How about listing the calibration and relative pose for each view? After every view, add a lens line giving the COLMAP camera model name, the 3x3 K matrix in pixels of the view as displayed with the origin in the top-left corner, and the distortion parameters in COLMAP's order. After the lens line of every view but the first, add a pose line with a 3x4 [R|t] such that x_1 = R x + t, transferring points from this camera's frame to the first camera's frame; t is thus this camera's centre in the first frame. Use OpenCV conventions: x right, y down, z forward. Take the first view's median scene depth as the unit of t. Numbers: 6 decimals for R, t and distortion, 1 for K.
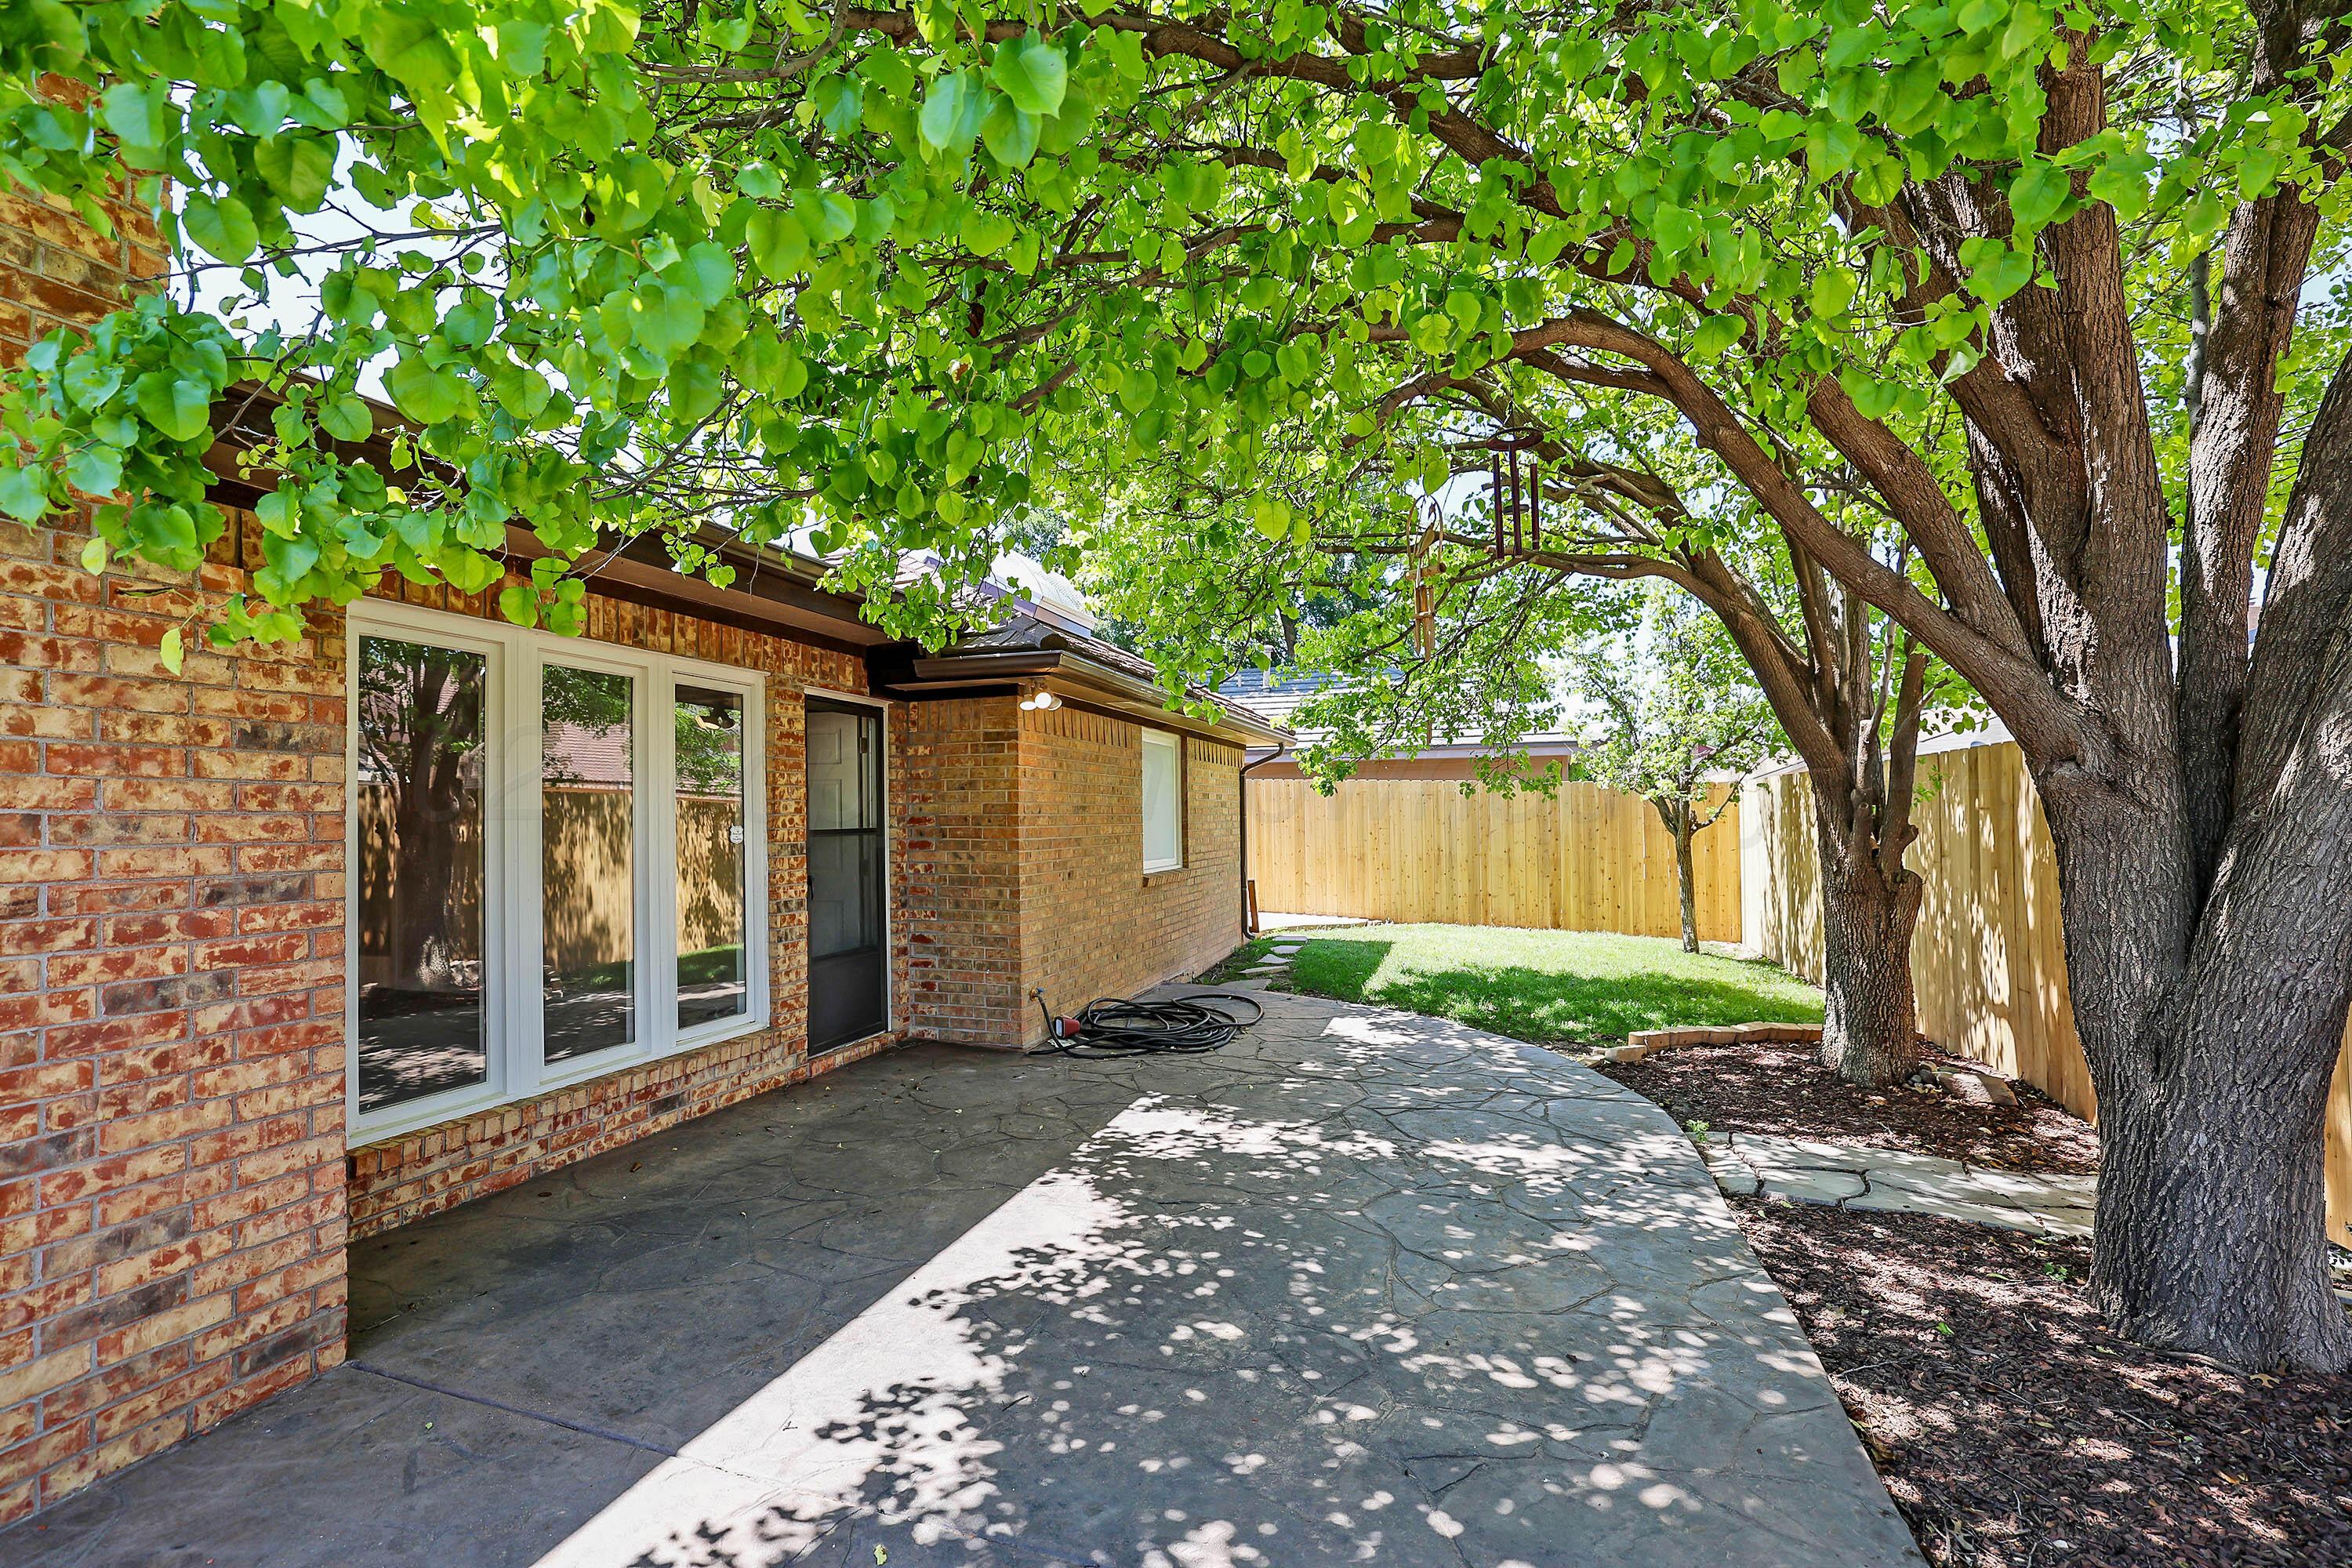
lens RADIAL K [[1100.7, 0, 1193.1], [0, 1100.7, 798.1], [0, 0, 1]] dist [-0.020784, 0.003616]
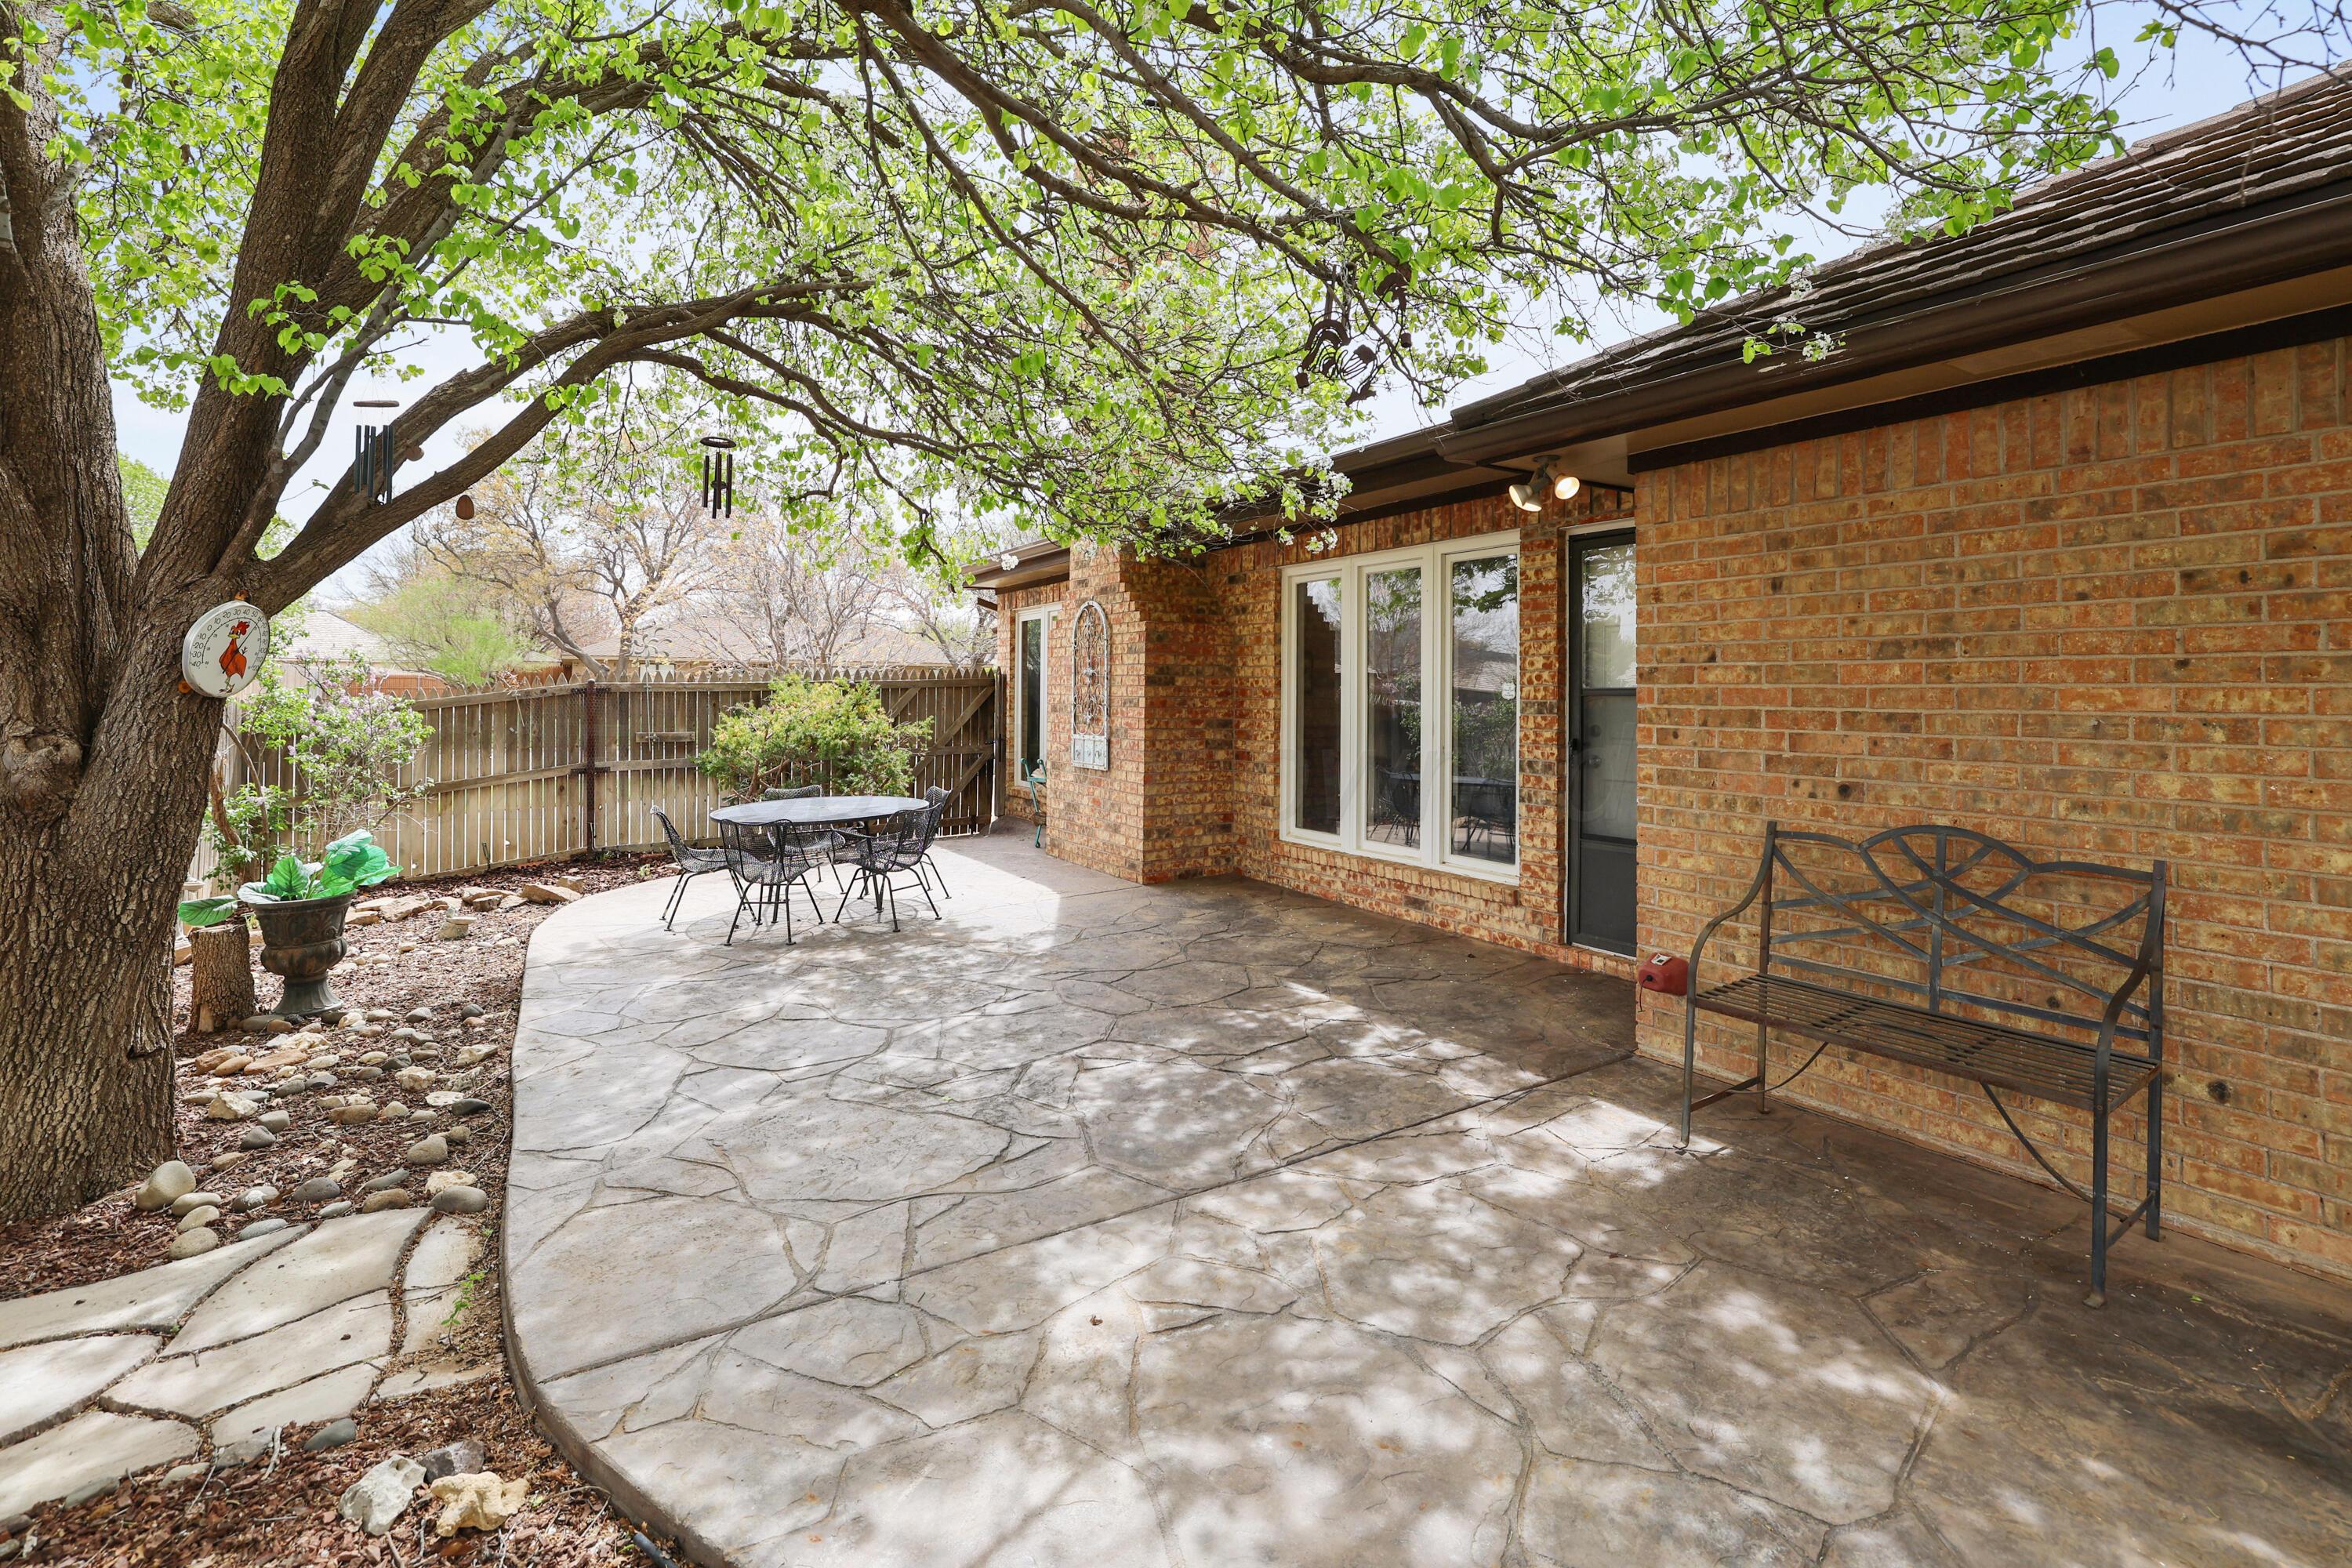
lens RADIAL K [[1100.7, 0, 1139.7], [0, 1100.7, 665.8], [0, 0, 1]] dist [-0.020784, 0.003616]
pose [[-0.713568, -0.014389, -0.700438, 0.633932], [0.013384, 0.999327, -0.034163, 0.045072], [0.700458, -0.033753, -0.712895, 1.684007]]
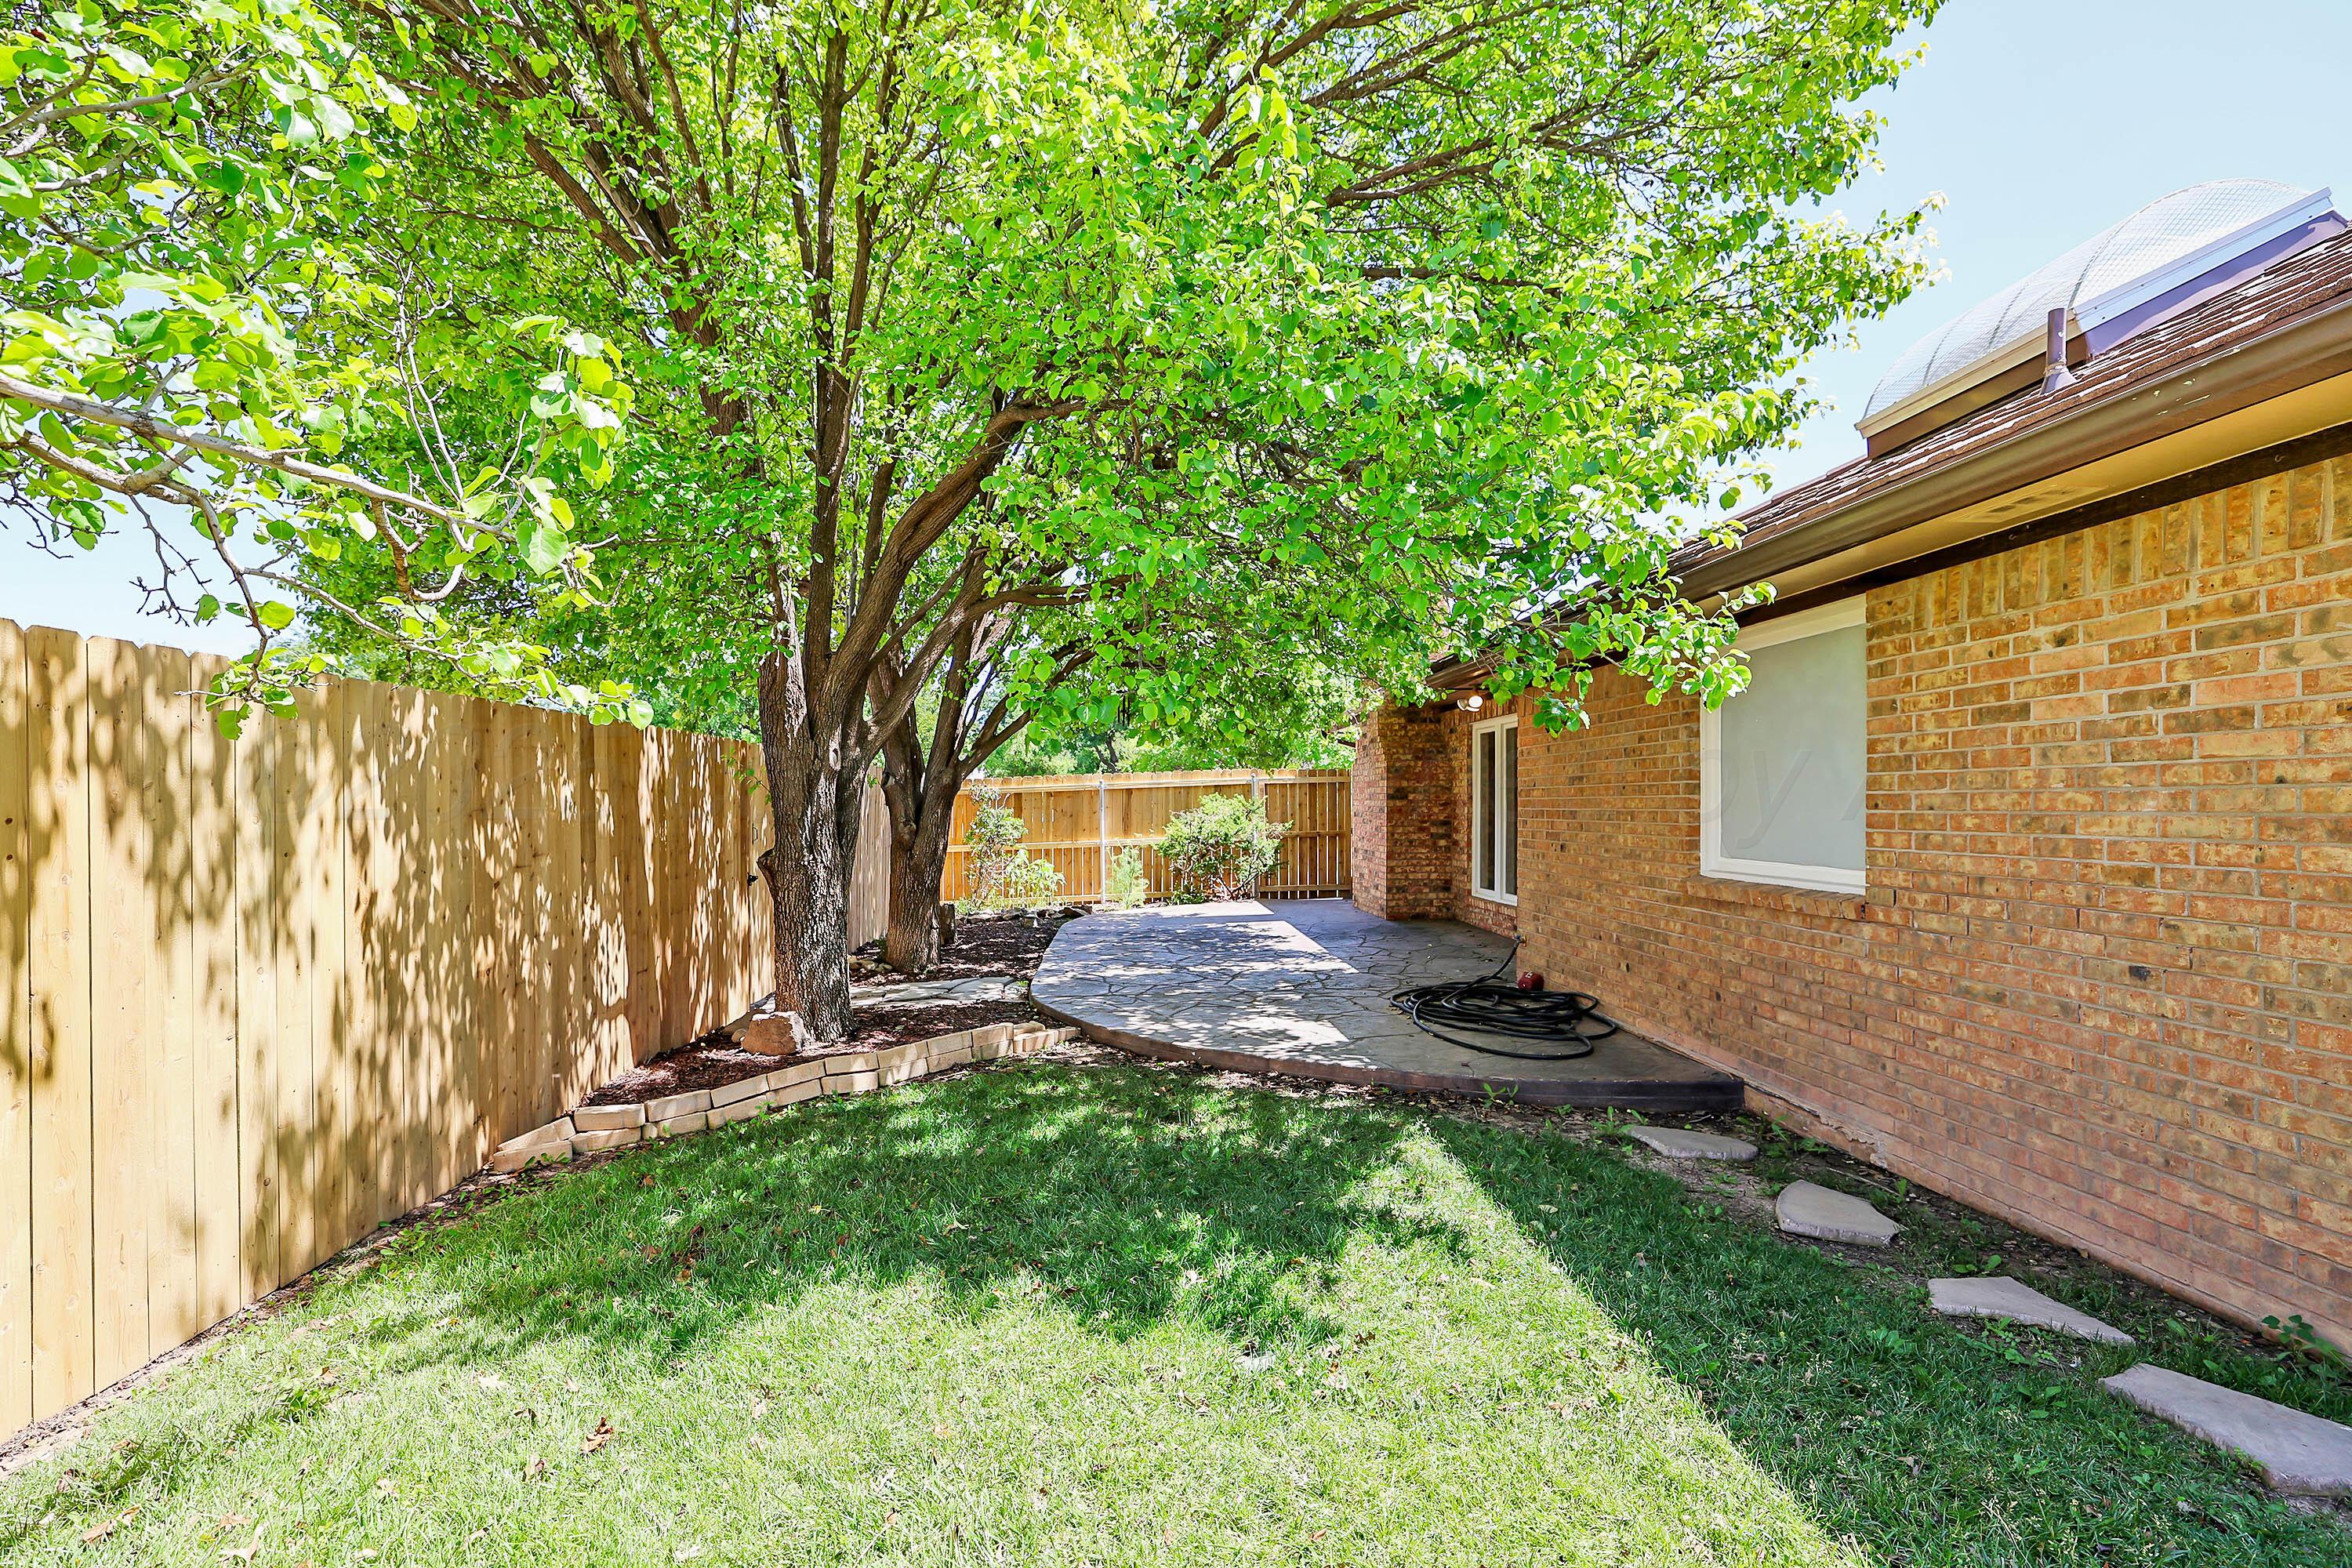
lens RADIAL K [[1100.7, 0, 1161.9], [0, 1100.7, 796.8], [0, 0, 1]] dist [-0.020784, 0.003616]
pose [[-0.951204, 0.009507, -0.308418, 0.793070], [0.018432, 0.999491, -0.026038, 0.066287], [0.308013, -0.030453, -0.950895, 2.681060]]
